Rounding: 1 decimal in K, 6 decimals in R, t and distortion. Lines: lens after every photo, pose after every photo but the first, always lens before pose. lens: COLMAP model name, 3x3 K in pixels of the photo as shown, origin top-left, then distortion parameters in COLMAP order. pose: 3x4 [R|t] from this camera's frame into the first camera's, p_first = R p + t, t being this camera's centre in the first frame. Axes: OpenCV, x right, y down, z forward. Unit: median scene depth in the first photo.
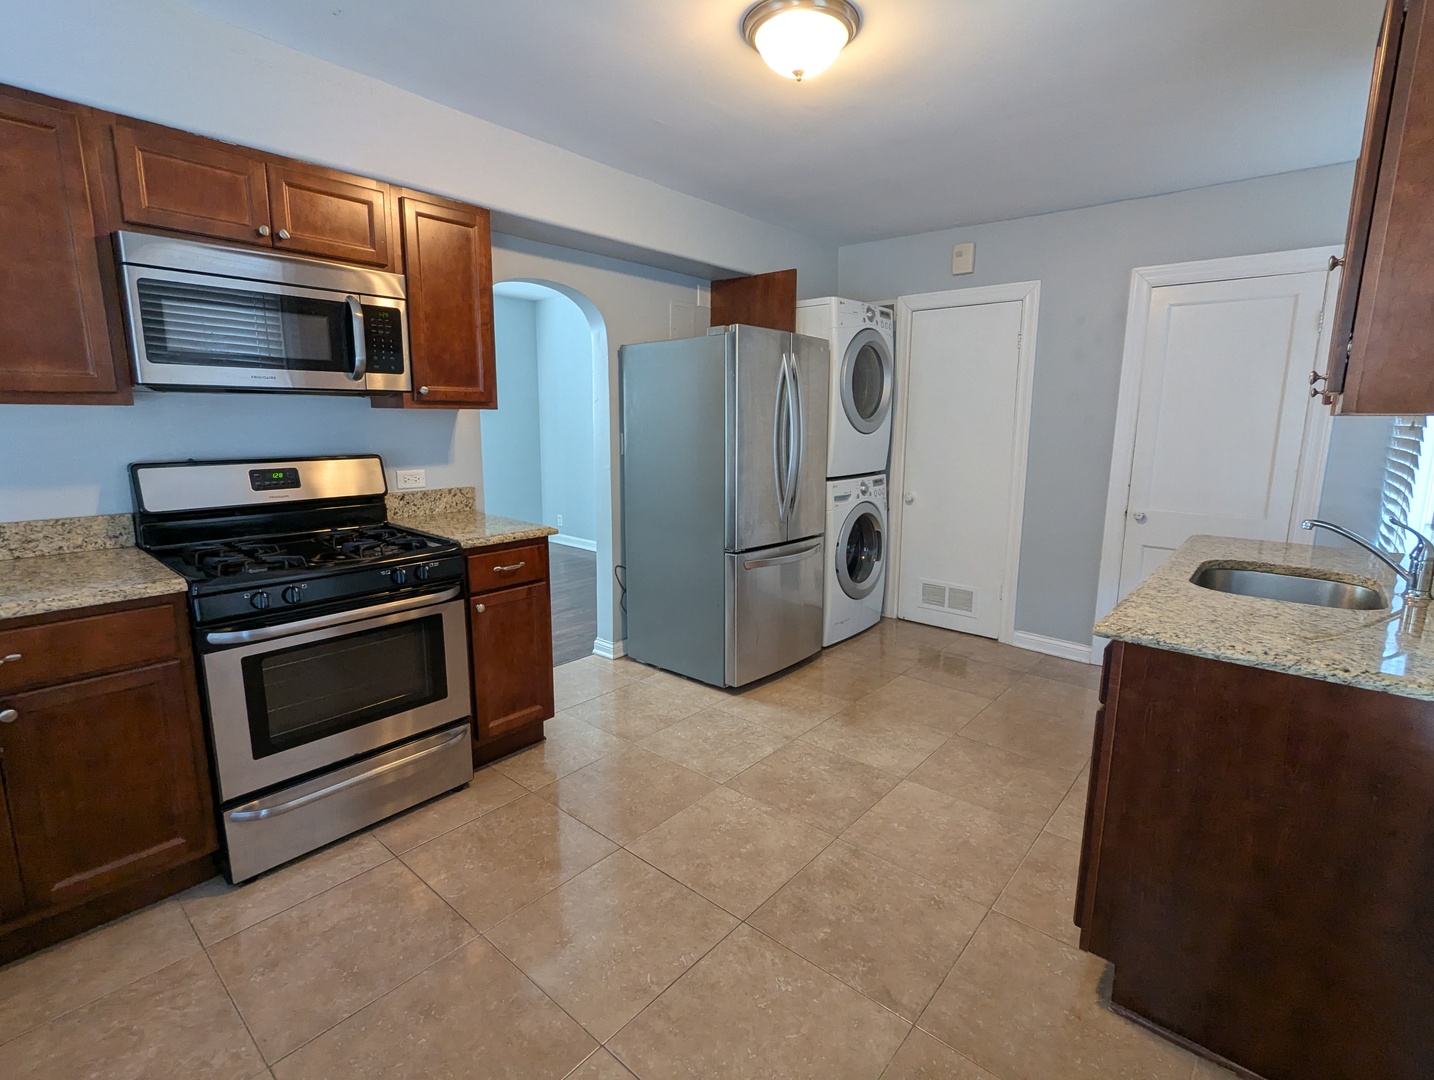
lens RADIAL K [[682.0, 0, 717.8], [0, 682.0, 539.4], [0, 0, 1]] dist [0.002133, 0.000178]
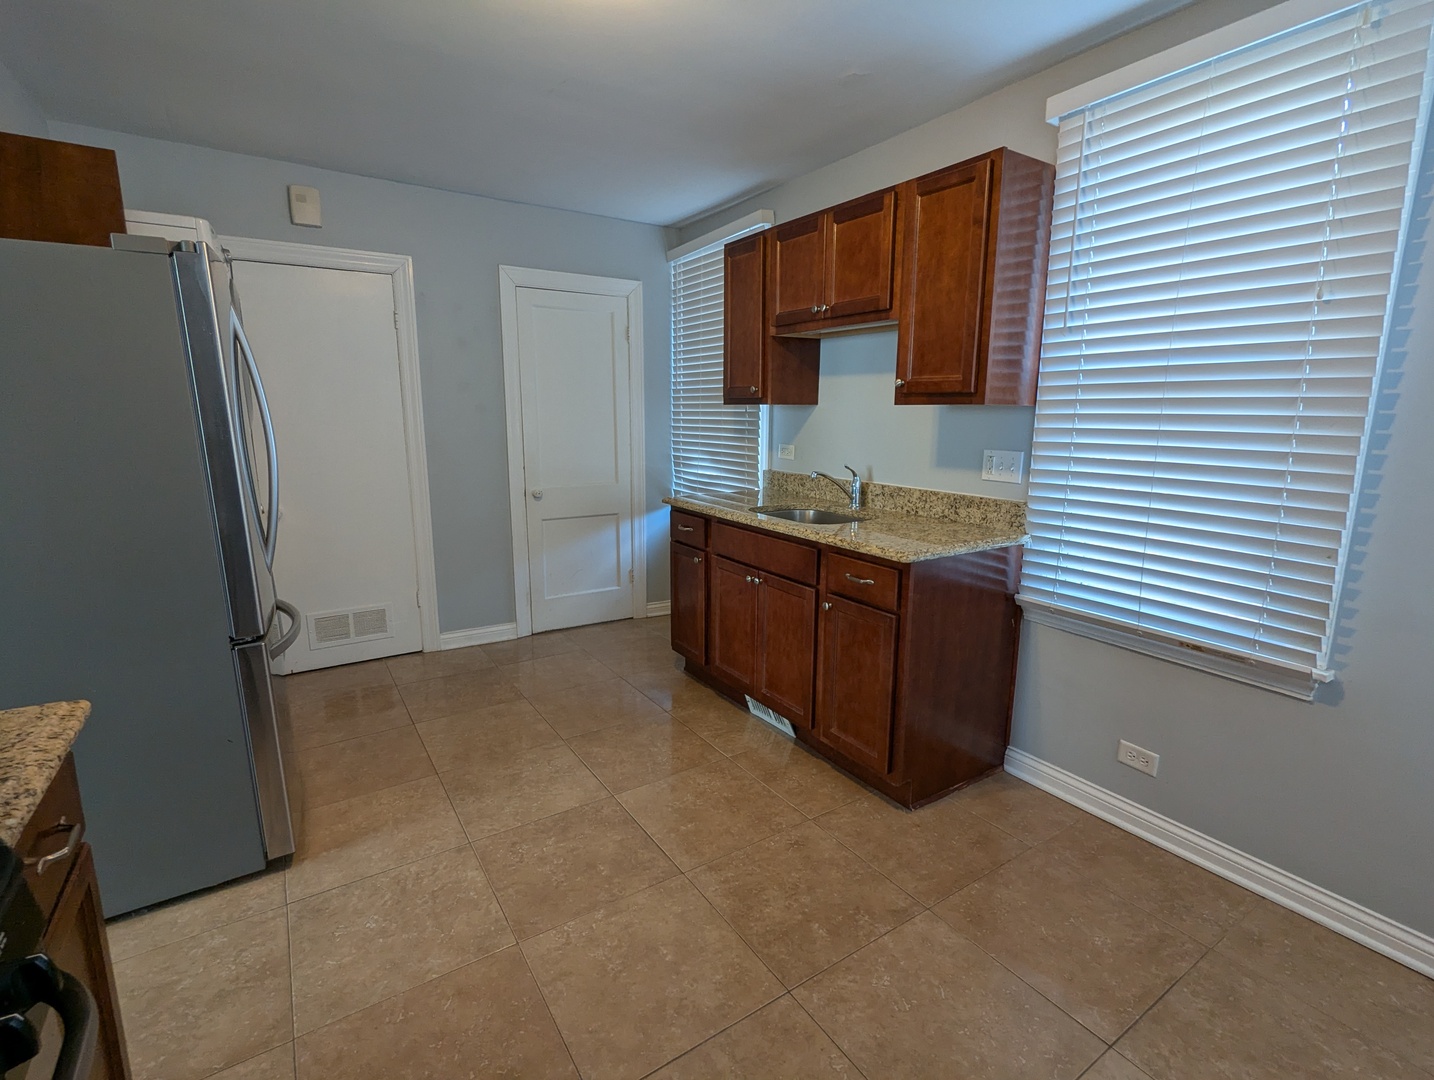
lens RADIAL K [[682.0, 0, 719.0], [0, 682.0, 537.1], [0, 0, 1]] dist [0.002133, 0.000178]
pose [[0.276112, -0.185464, 0.943062, -0.398963], [0.169894, 0.975173, 0.142038, -0.080998], [-0.945991, 0.121002, 0.300766, 0.430202]]
